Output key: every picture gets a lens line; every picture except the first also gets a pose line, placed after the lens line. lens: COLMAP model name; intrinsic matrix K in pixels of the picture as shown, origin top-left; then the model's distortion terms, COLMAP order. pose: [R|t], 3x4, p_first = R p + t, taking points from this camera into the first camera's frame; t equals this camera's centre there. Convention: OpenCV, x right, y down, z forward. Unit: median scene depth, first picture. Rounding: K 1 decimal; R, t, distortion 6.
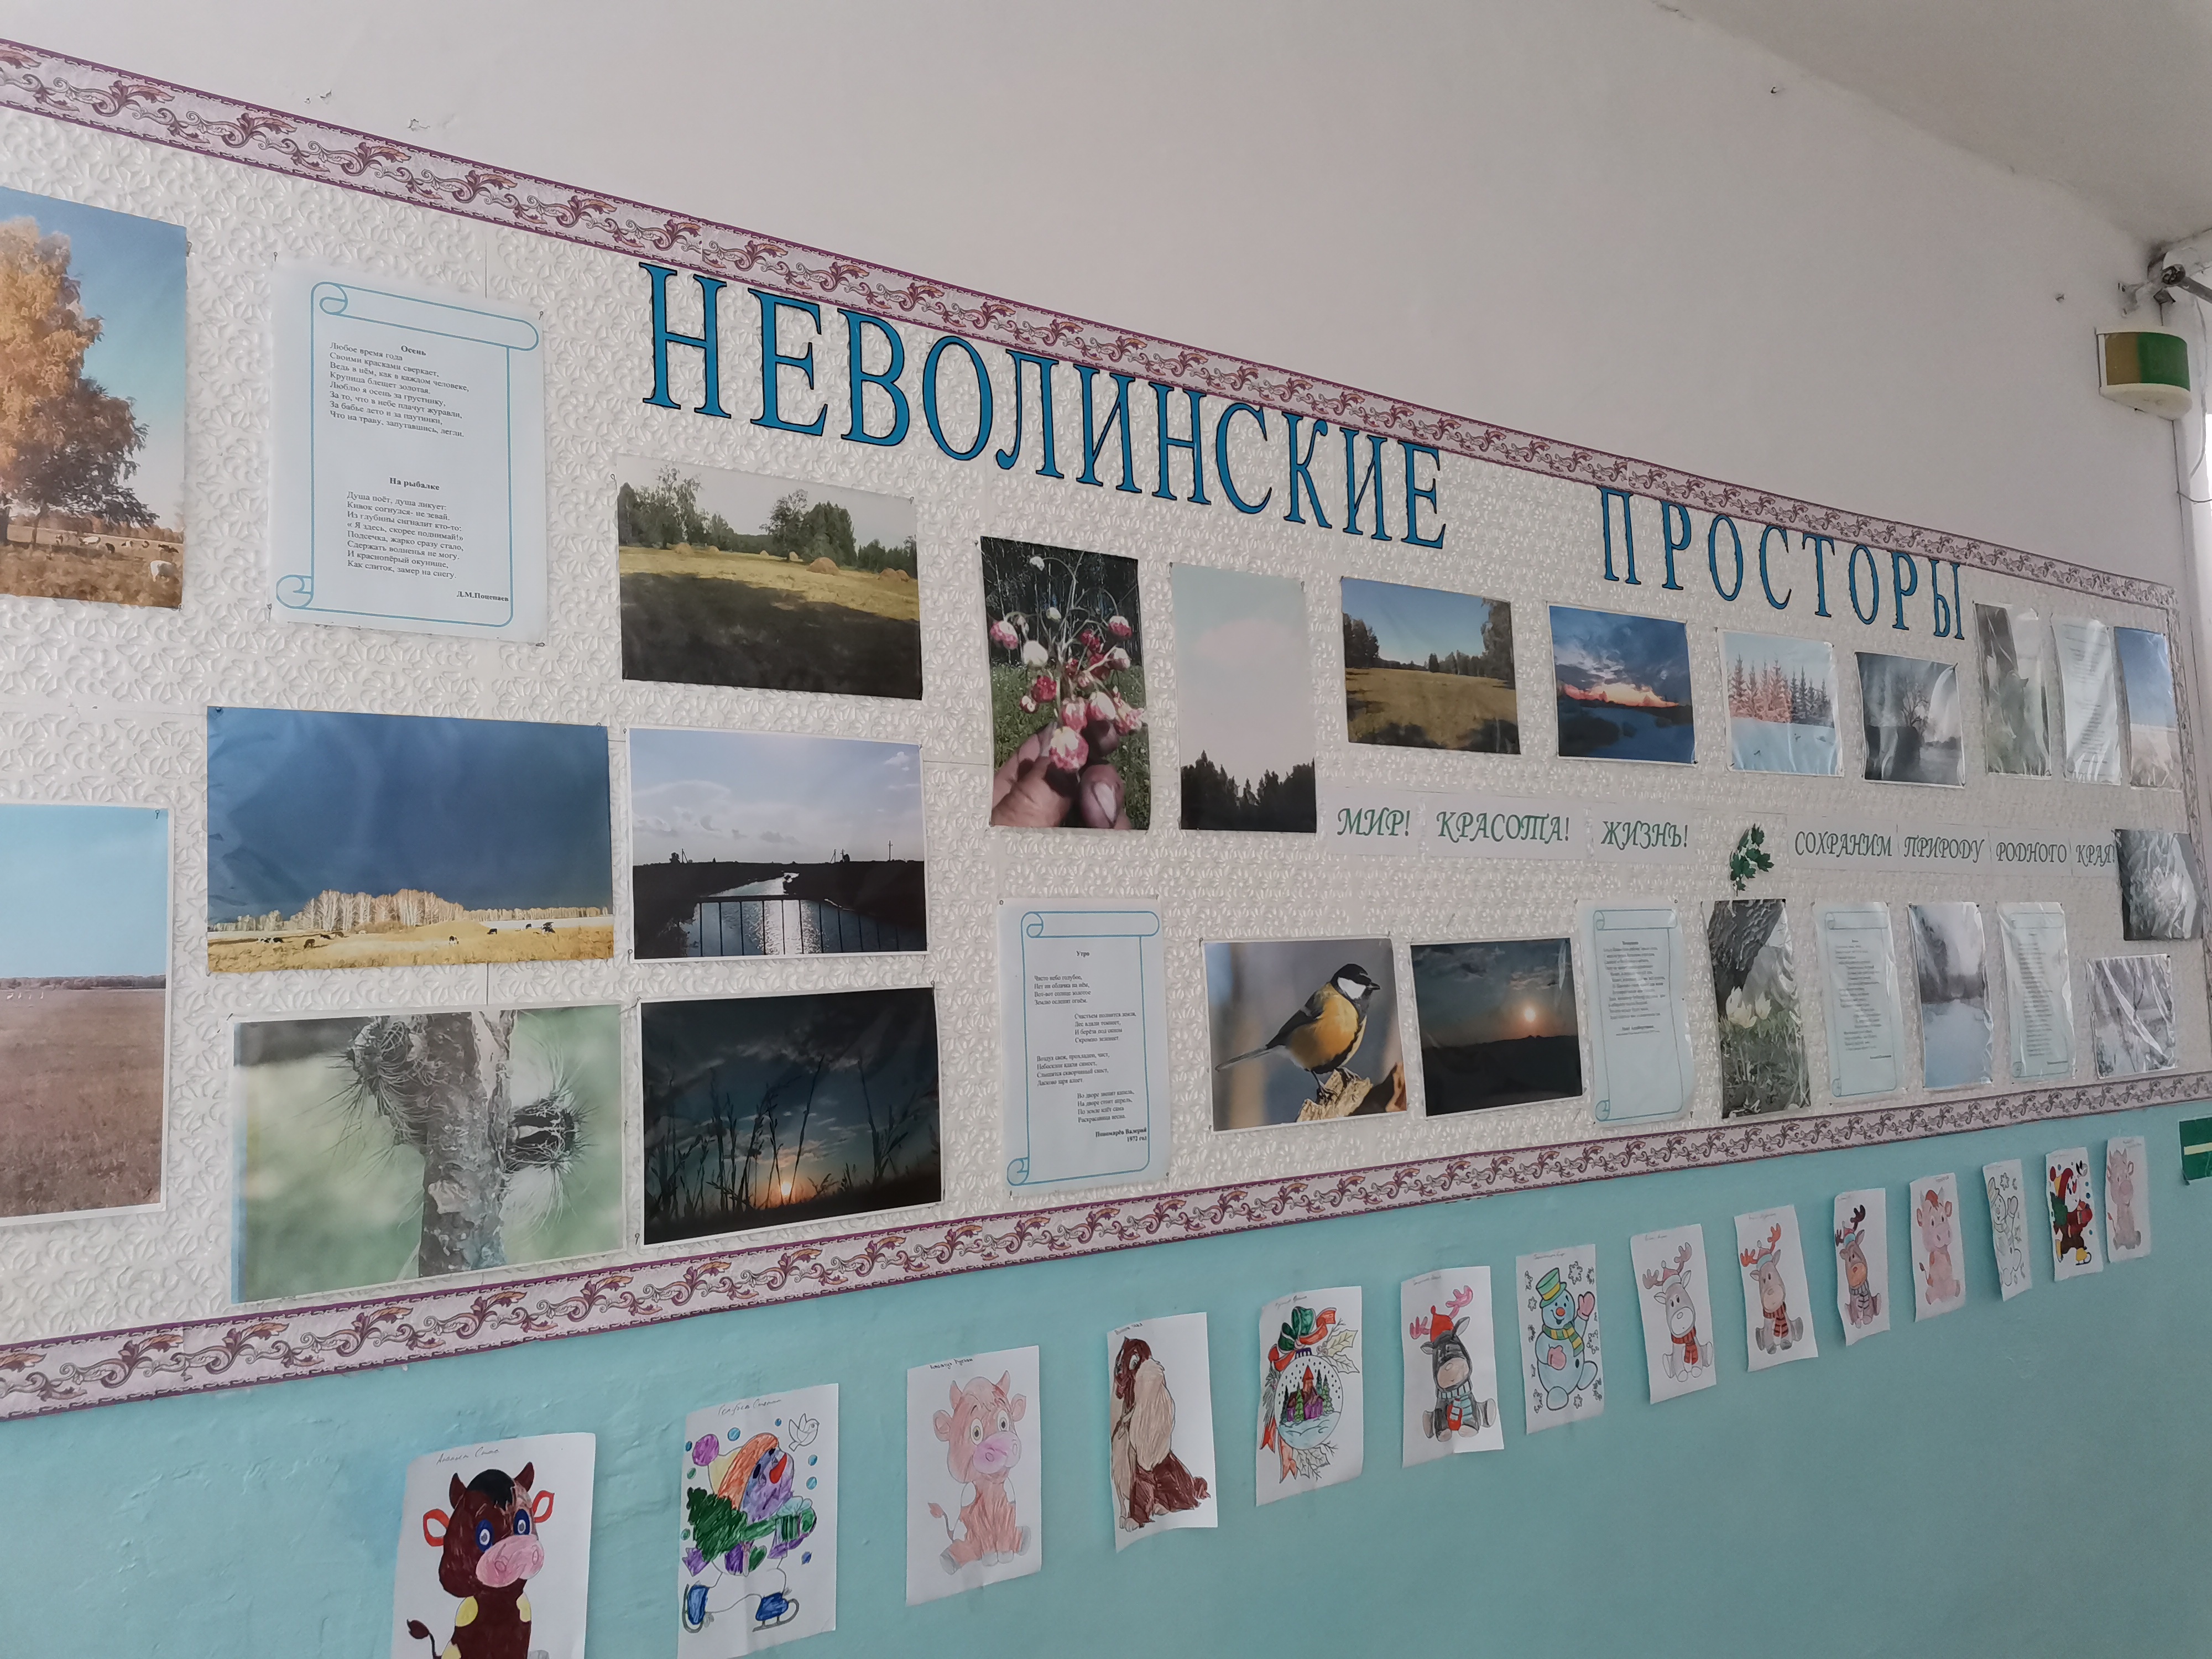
lens RADIAL K [[1627.4, 0, 1106.0], [0, 1627.4, 829.5], [0, 0, 1]] dist [0.112306, -0.144337]
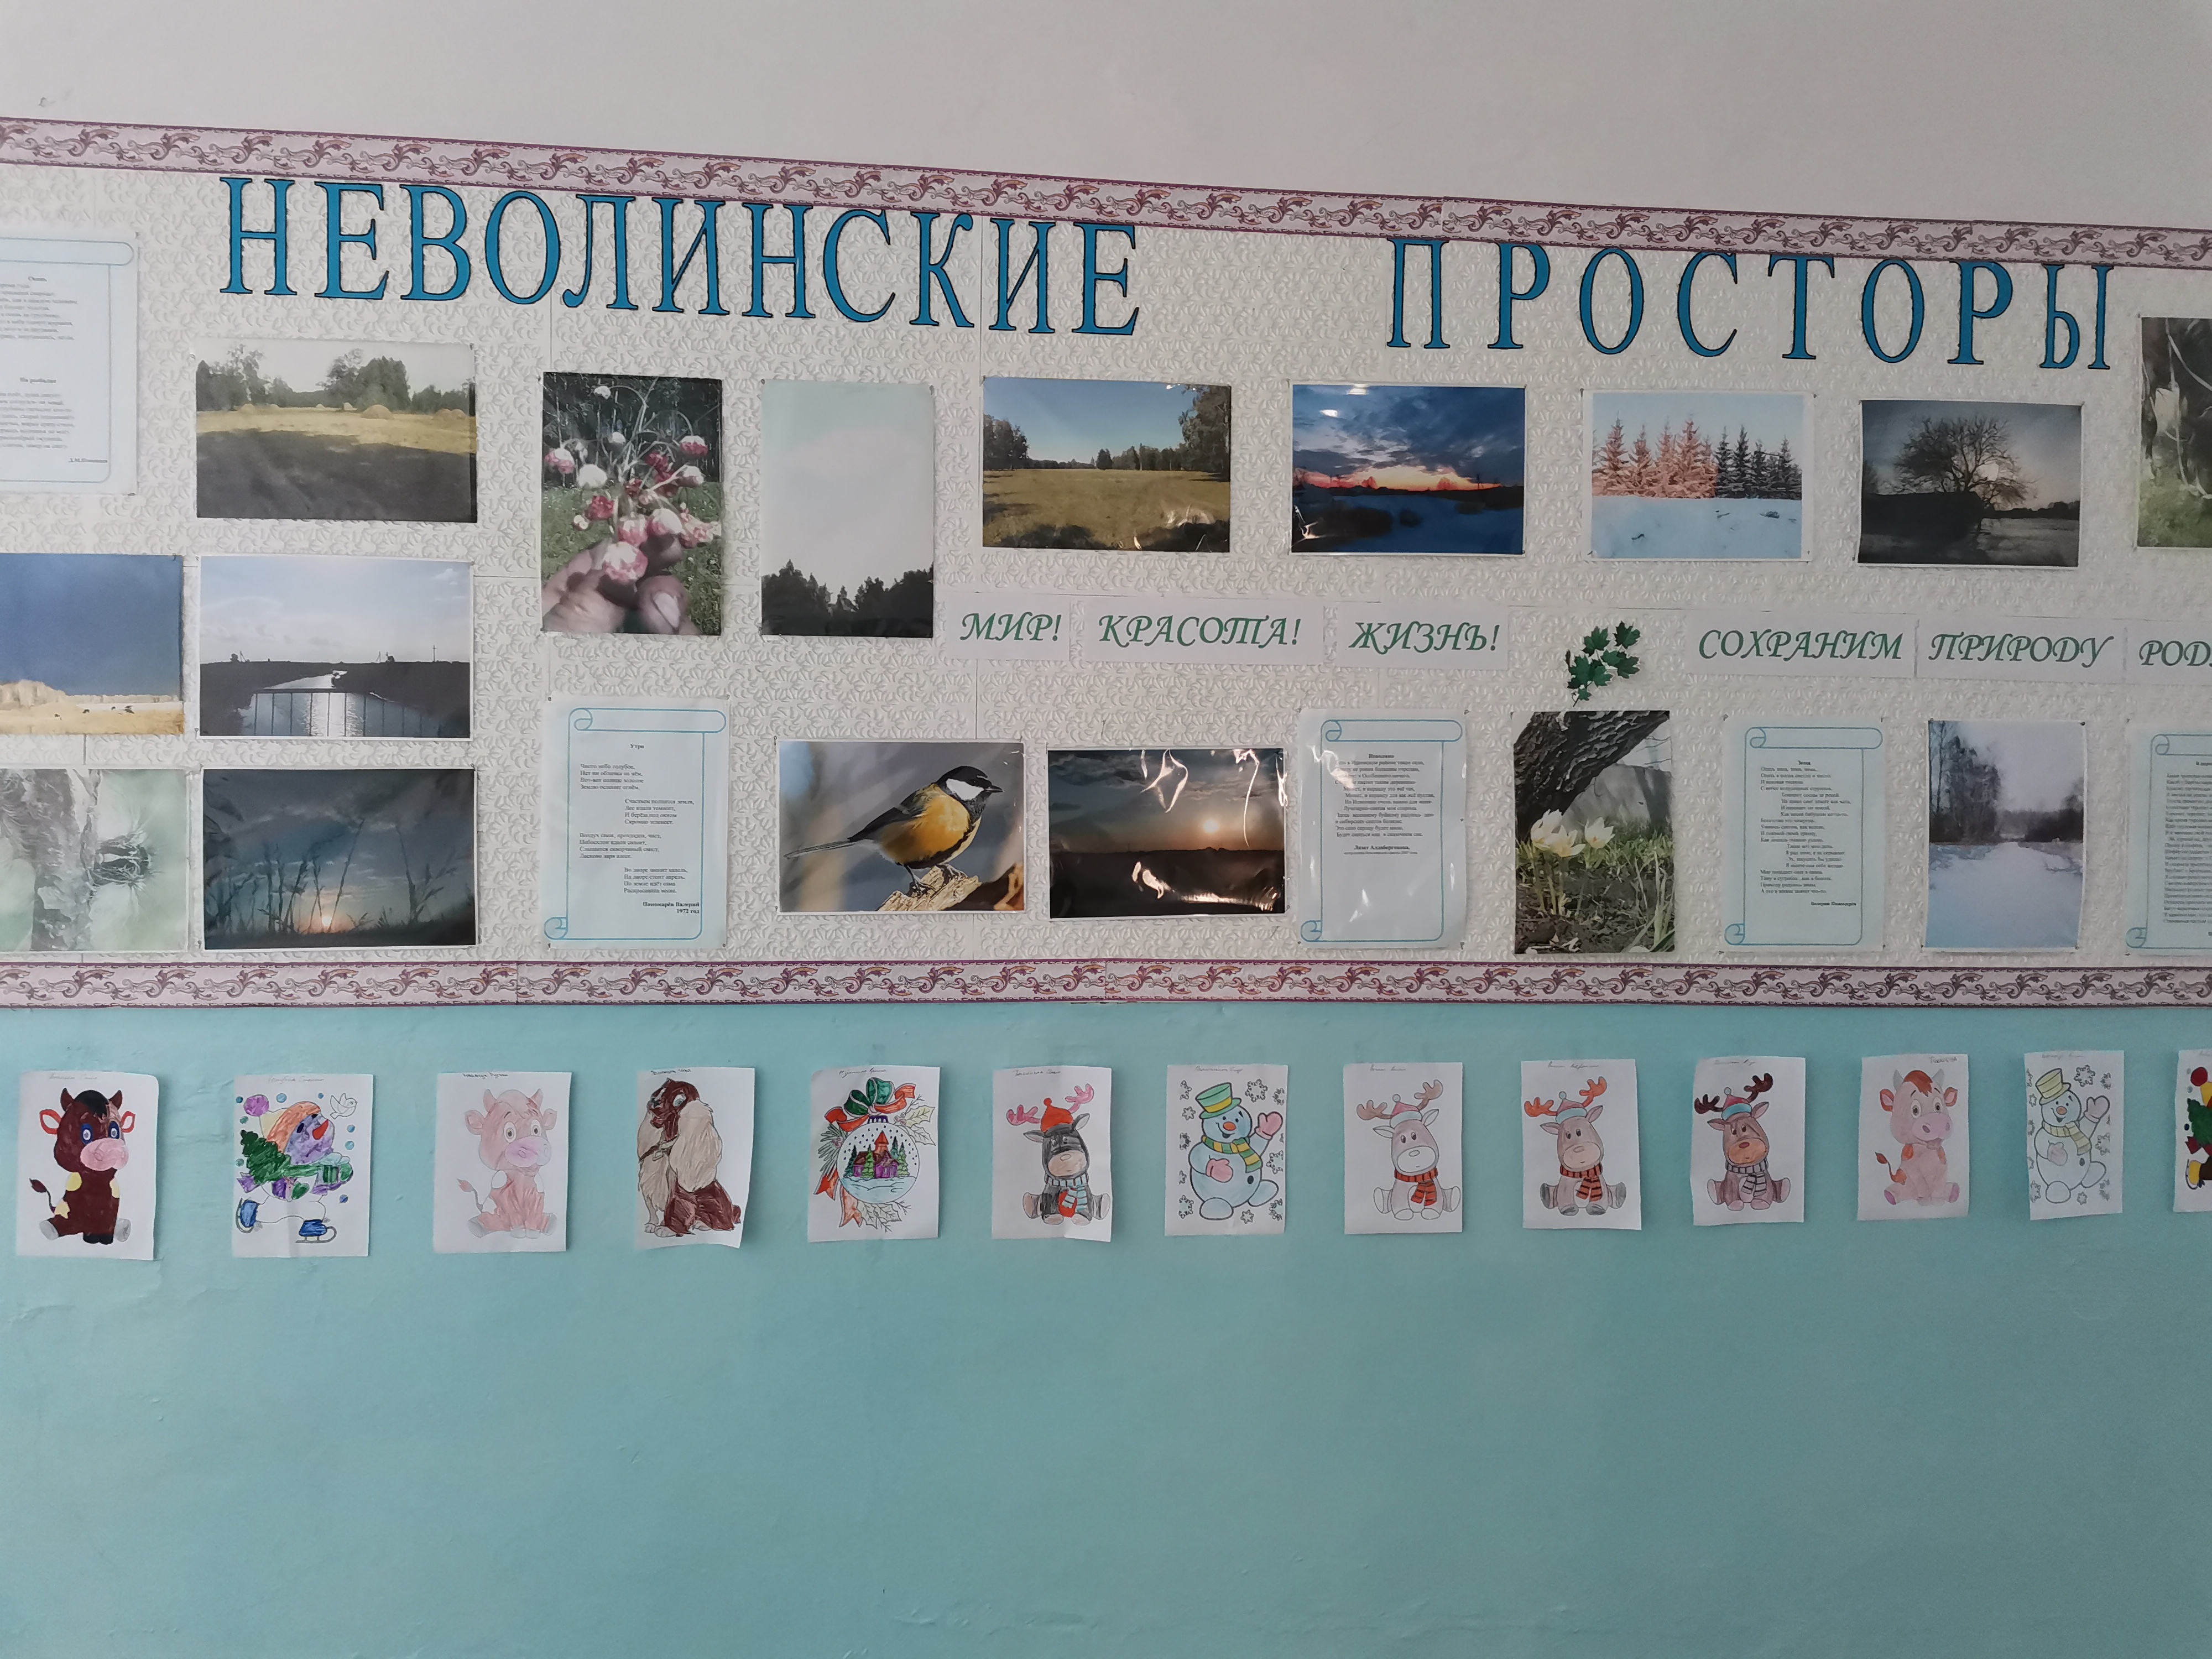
lens RADIAL K [[1627.4, 0, 1106.0], [0, 1627.4, 829.5], [0, 0, 1]] dist [0.112306, -0.144337]
pose [[0.870336, 0.051610, -0.489746, 0.772698], [0.006609, 0.993180, 0.116407, 0.003162], [0.492414, -0.104550, 0.864059, 0.160301]]
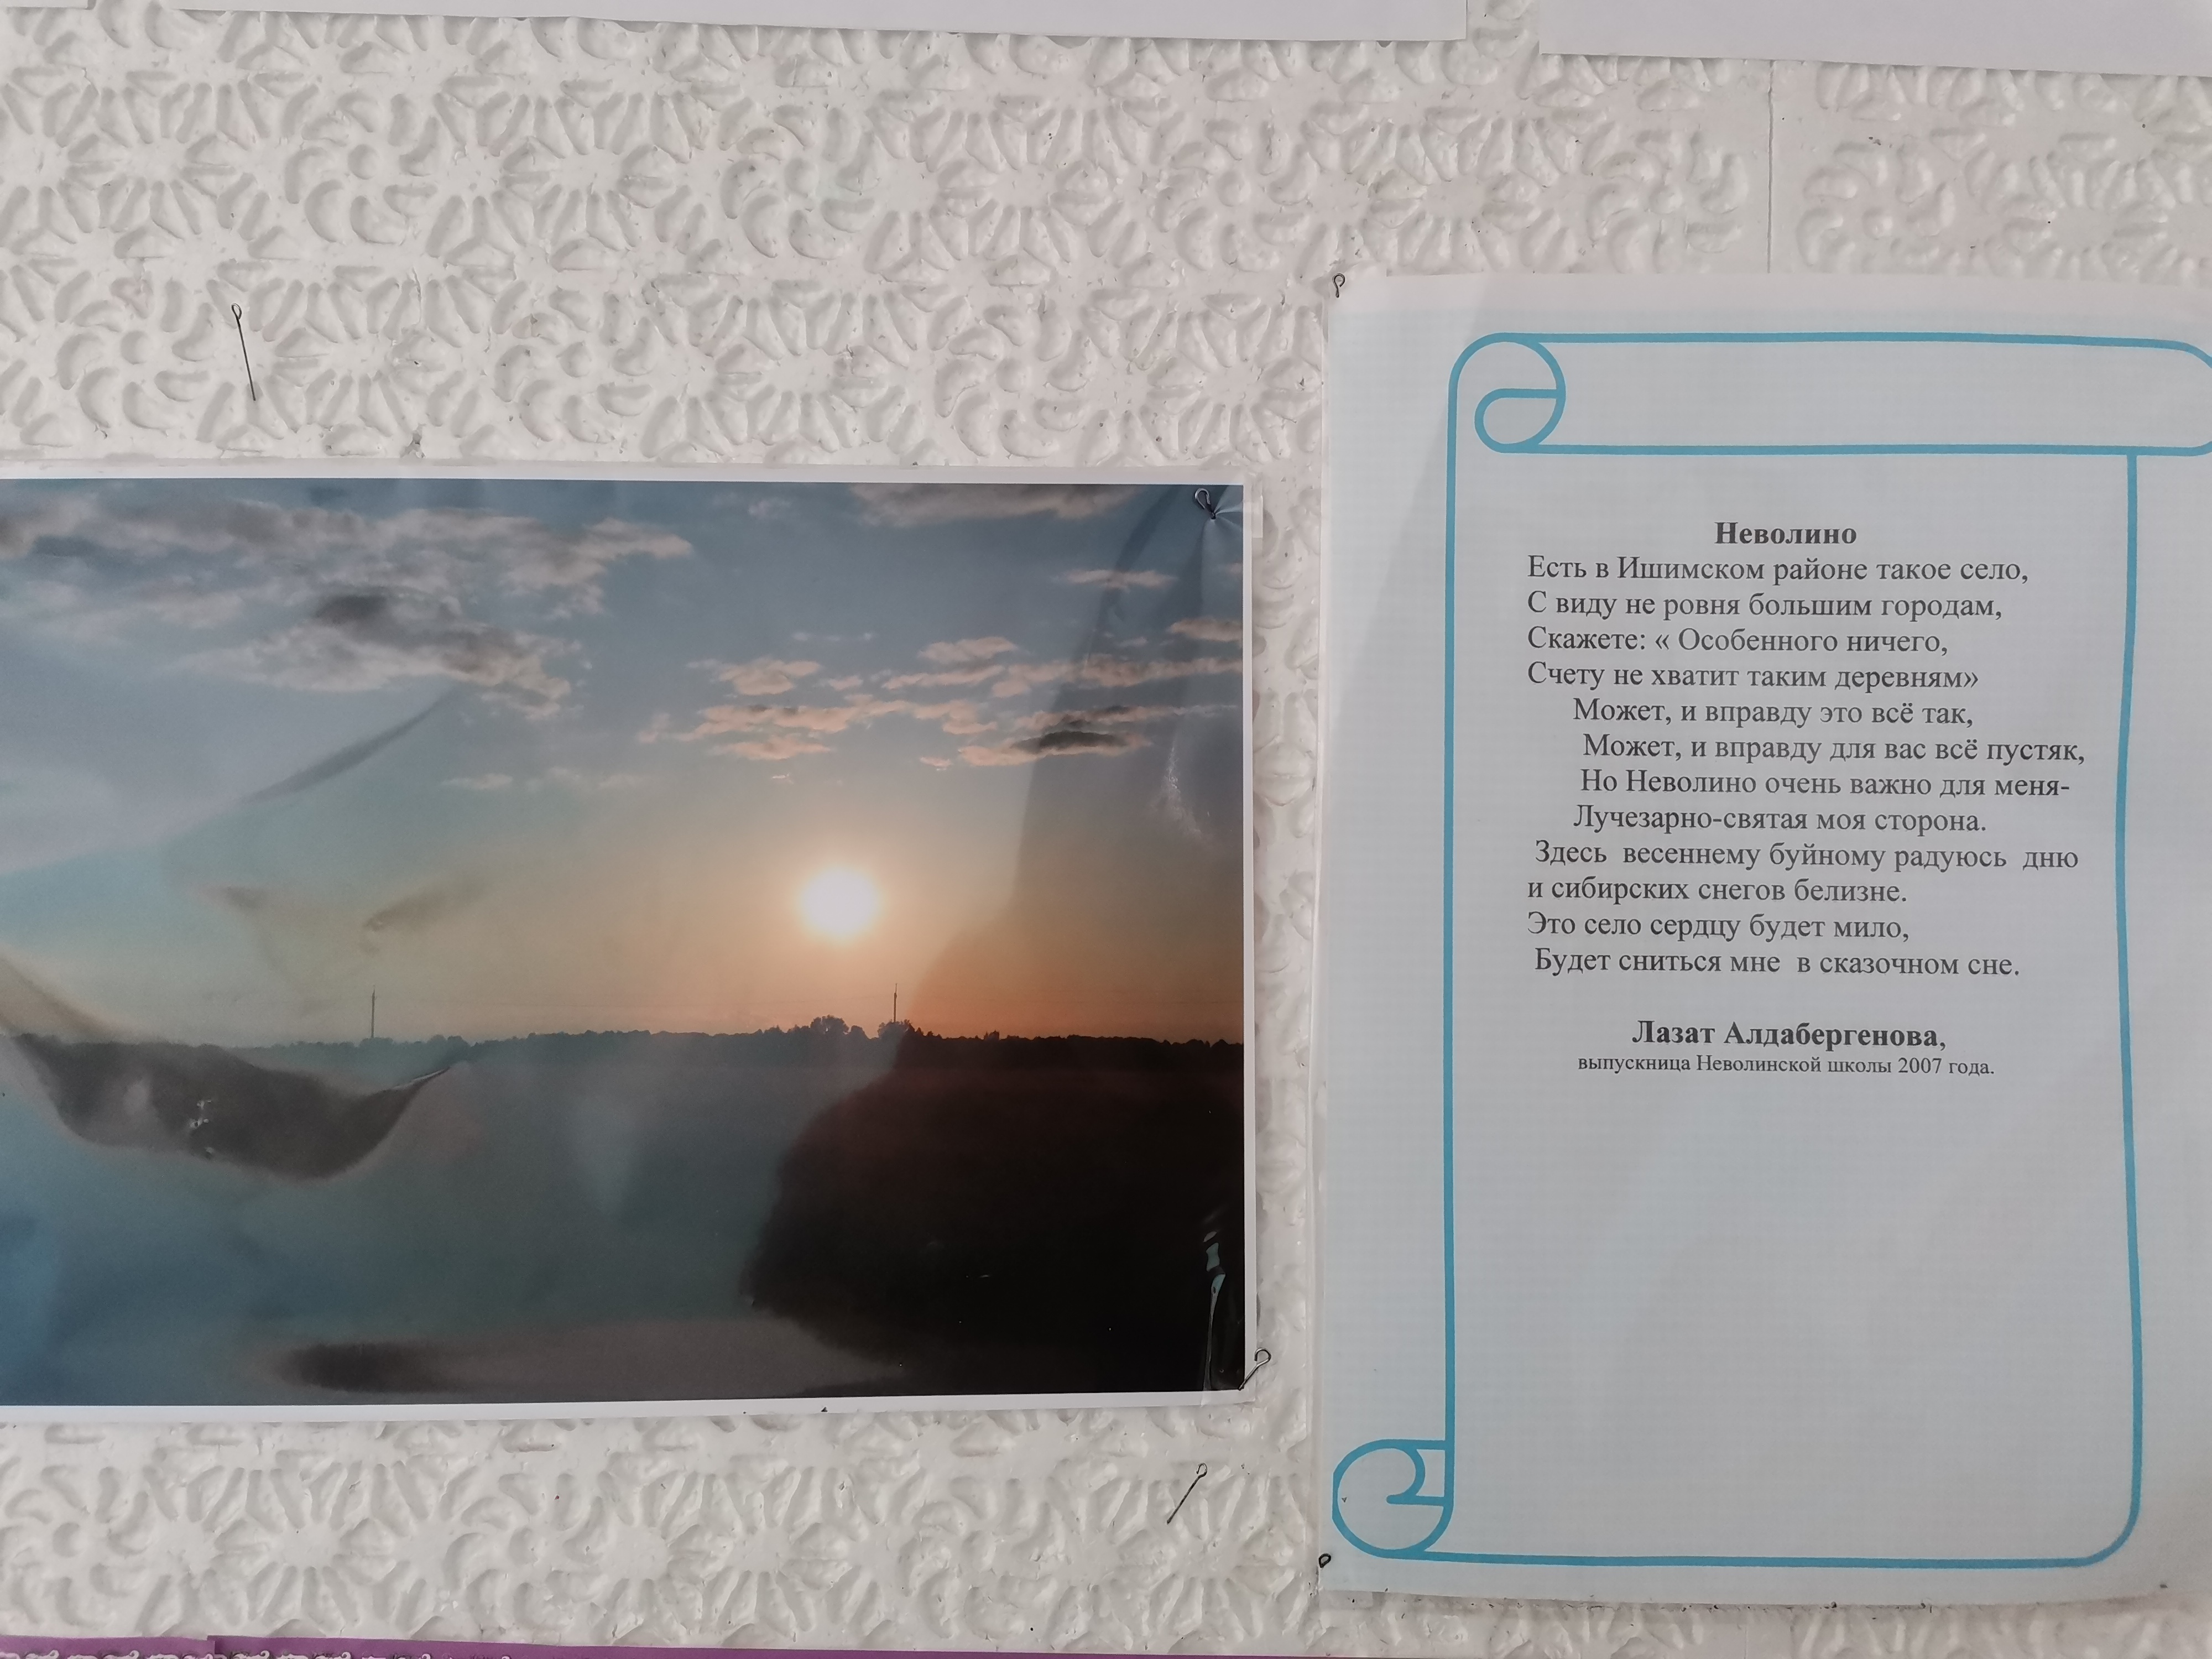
lens RADIAL K [[1627.4, 0, 1106.0], [0, 1627.4, 829.5], [0, 0, 1]] dist [0.112306, -0.144337]
pose [[0.845004, 0.051576, -0.532267, 0.429850], [0.000489, 0.995263, 0.097217, 0.100565], [0.534759, -0.082409, 0.840976, 0.995309]]
